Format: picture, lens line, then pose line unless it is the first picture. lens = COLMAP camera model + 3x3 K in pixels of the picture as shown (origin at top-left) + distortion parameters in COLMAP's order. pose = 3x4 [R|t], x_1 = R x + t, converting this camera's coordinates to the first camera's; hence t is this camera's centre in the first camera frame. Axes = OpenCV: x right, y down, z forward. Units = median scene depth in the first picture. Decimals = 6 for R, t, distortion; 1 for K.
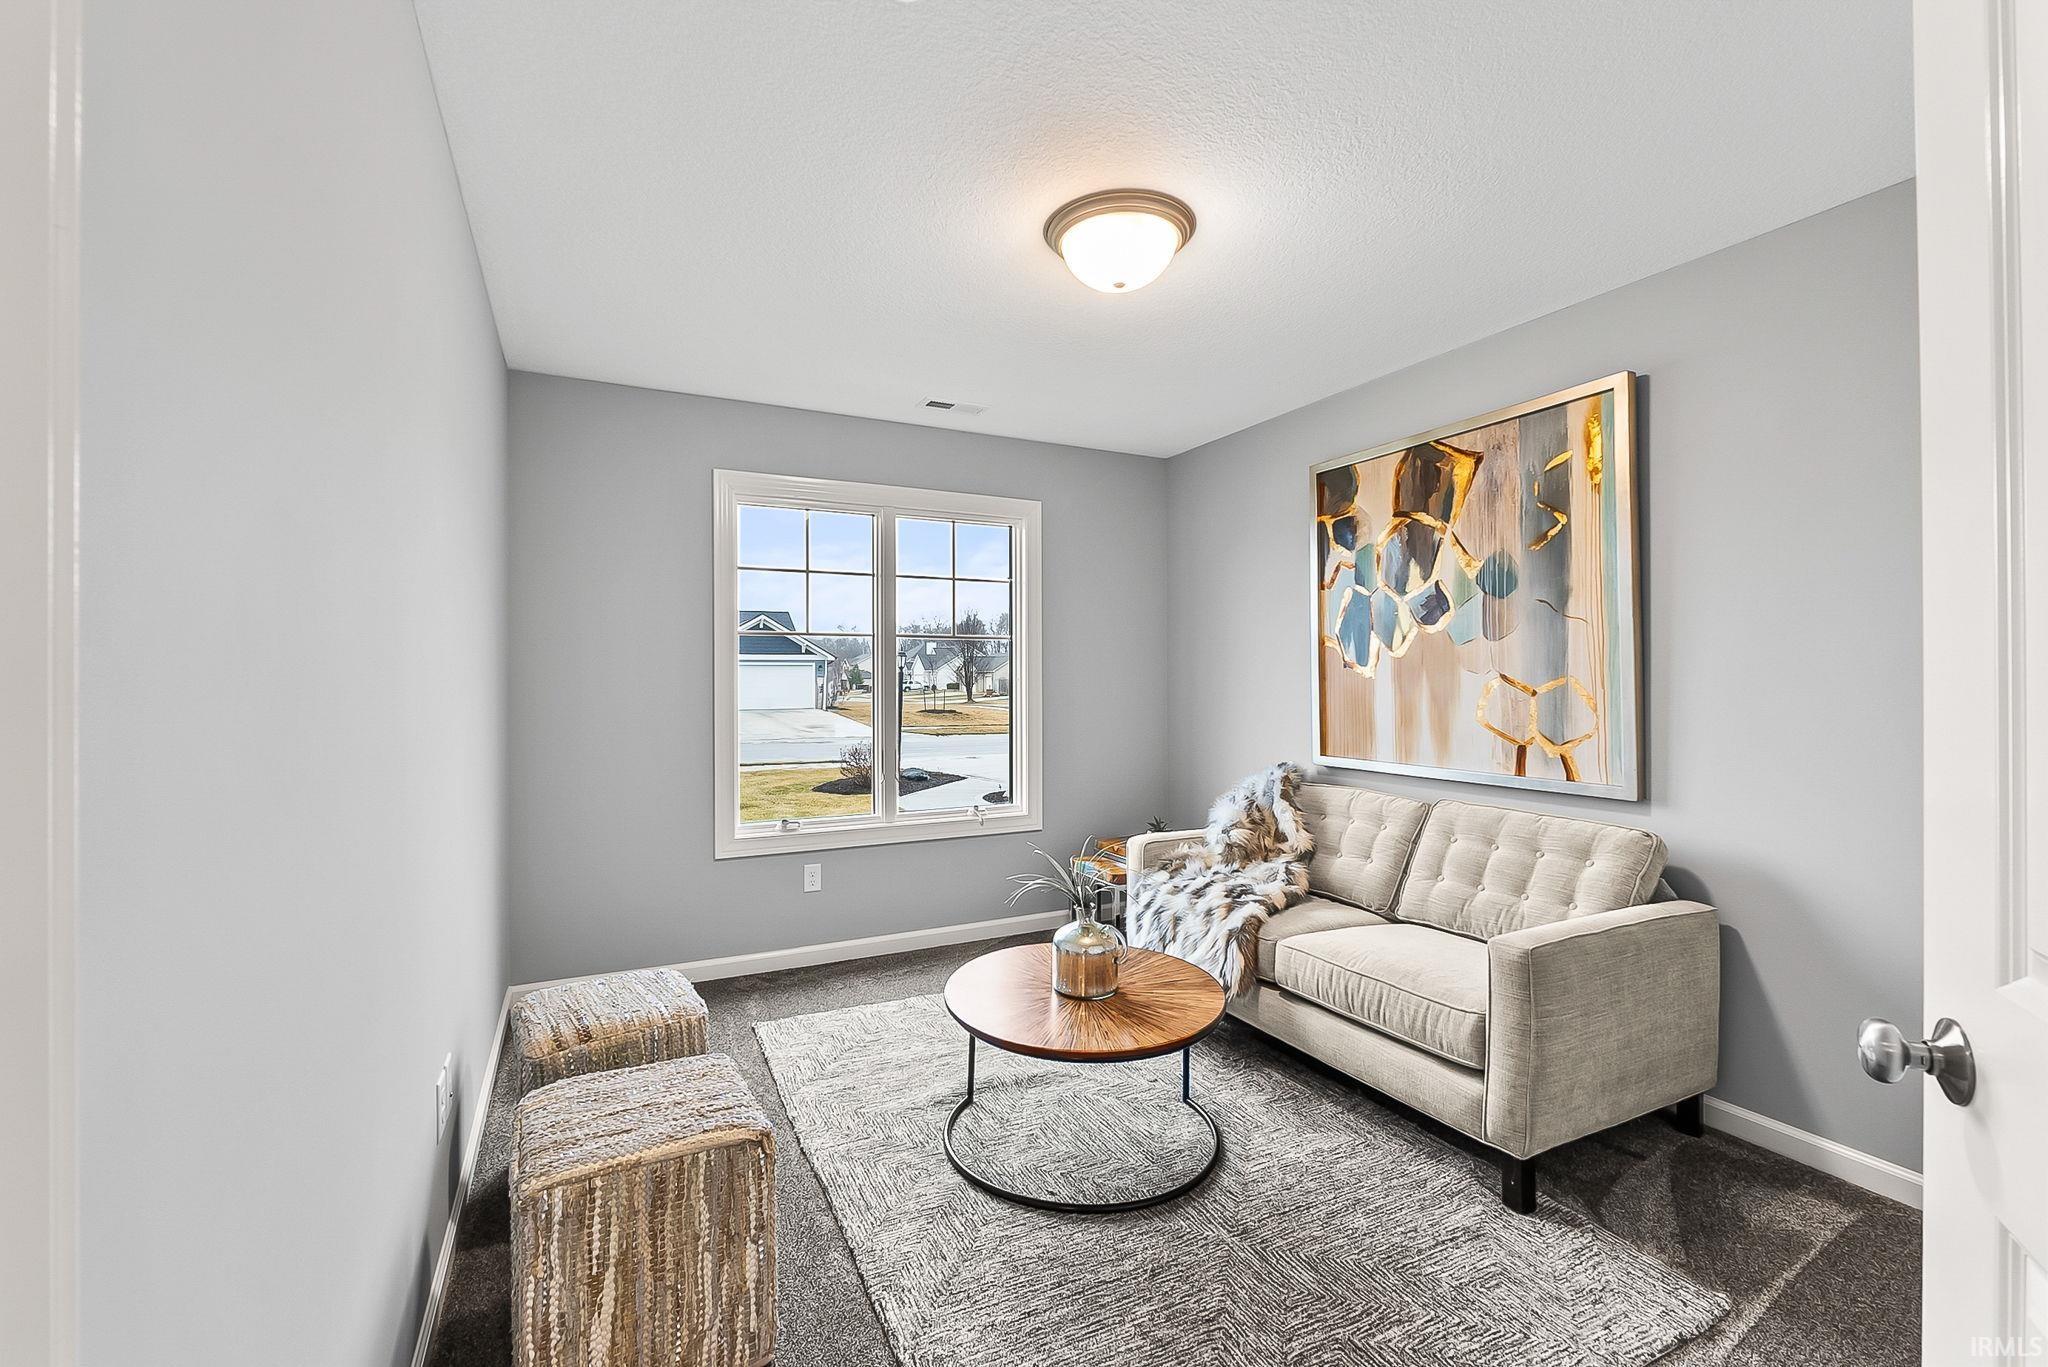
lens RADIAL K [[880.8, 0, 1022.9], [0, 880.8, 673.2], [0, 0, 1]] dist [-0.004137, -0.000267]
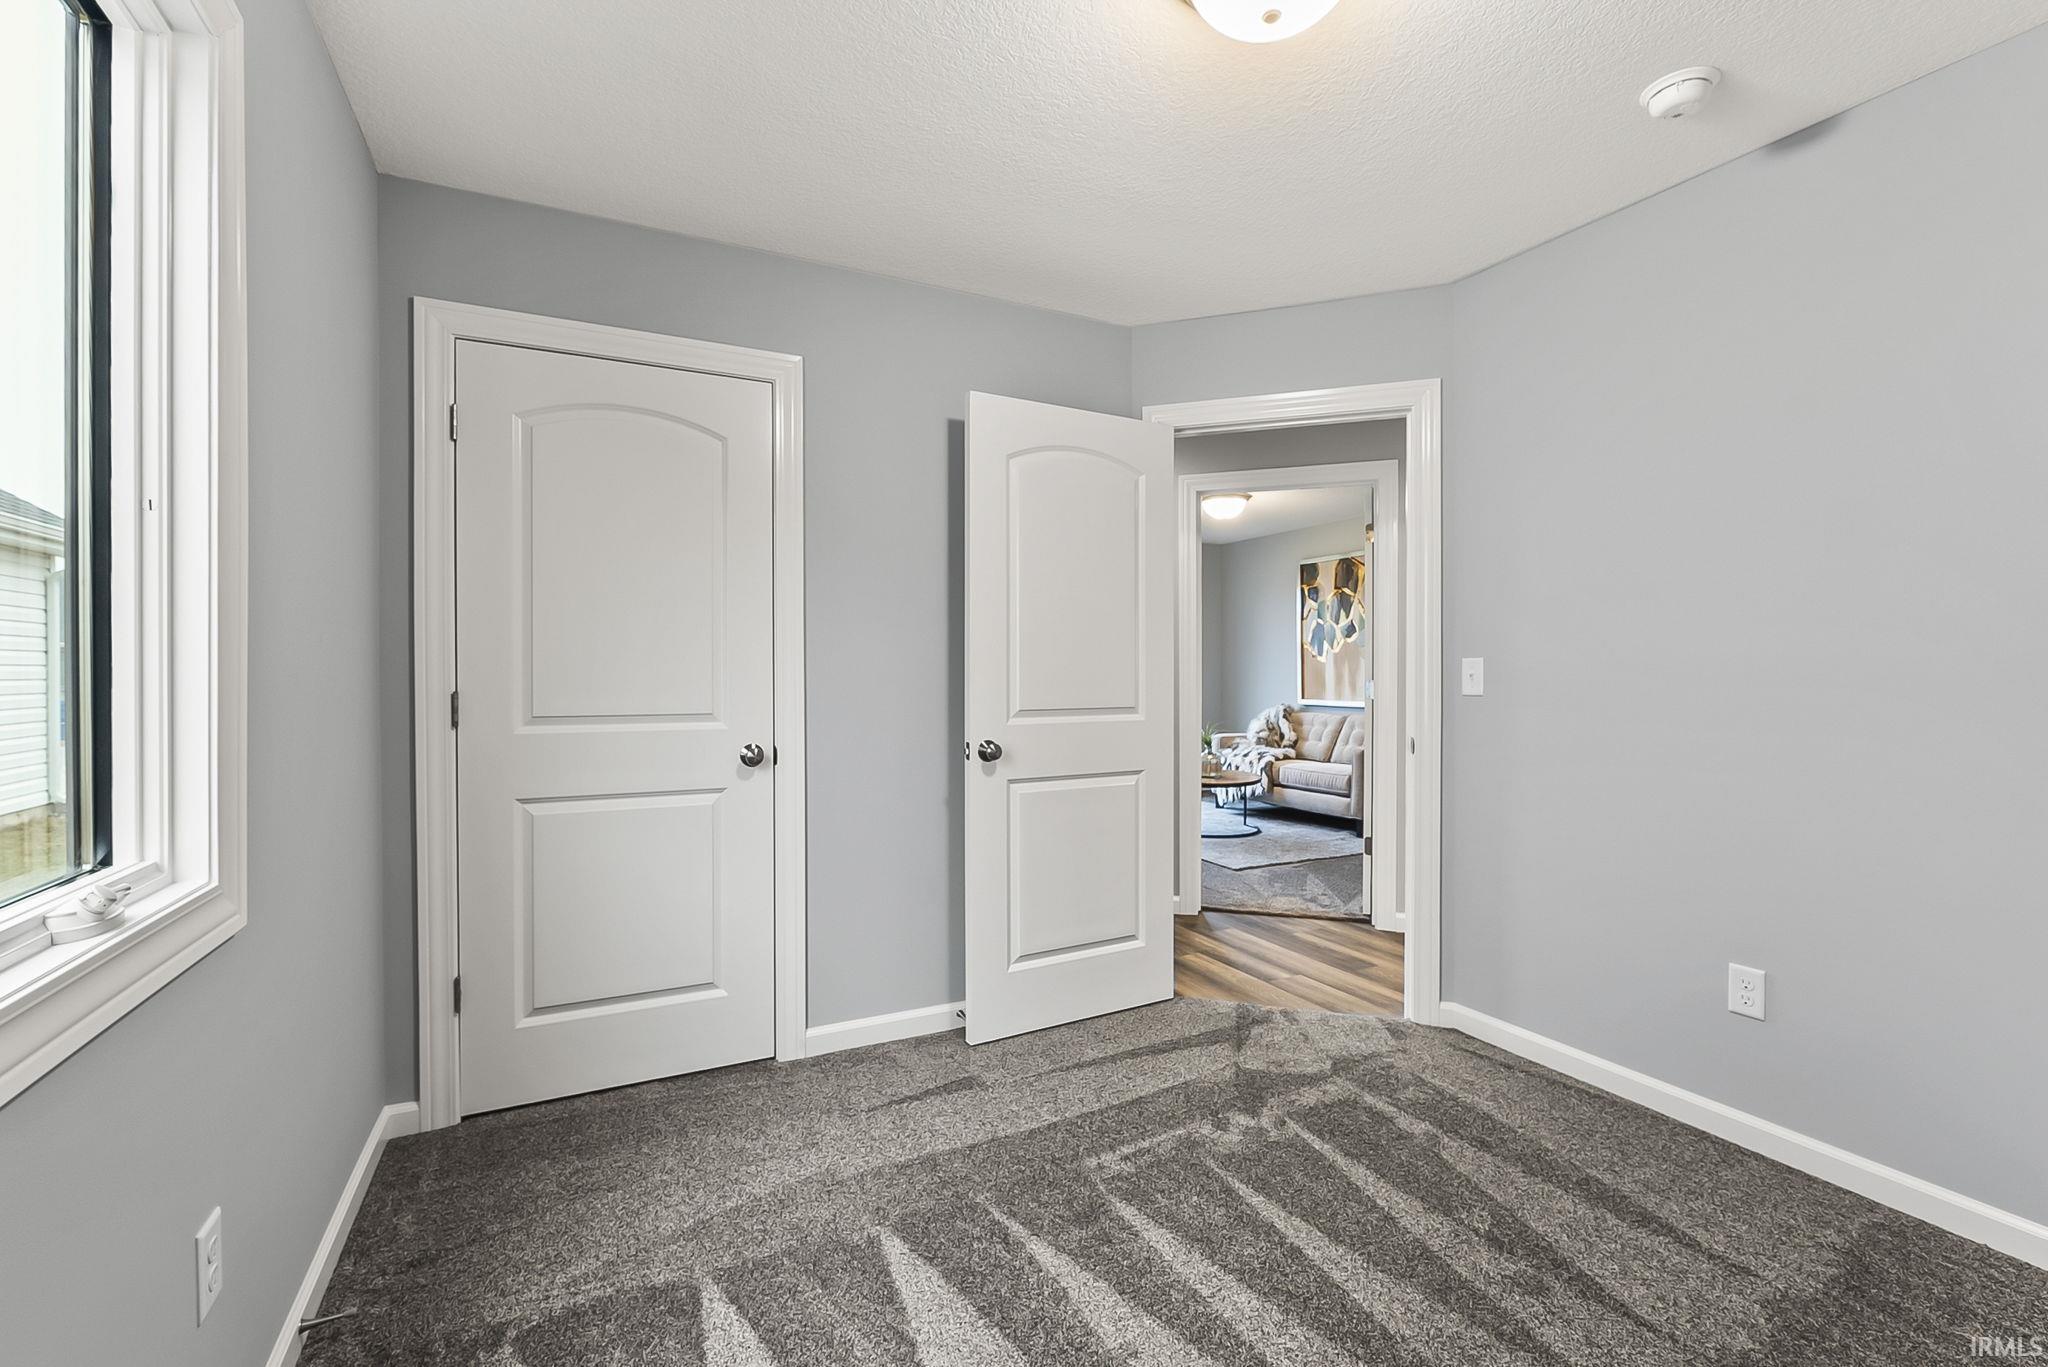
lens RADIAL K [[880.8, 0, 1022.9], [0, 880.8, 673.2], [0, 0, 1]] dist [-0.004137, -0.000267]
pose [[0.999947, 0.002255, -0.010022, -0.335354], [-0.002174, 0.999965, 0.008029, 0.017985], [0.010040, -0.008007, 0.999918, -1.213234]]
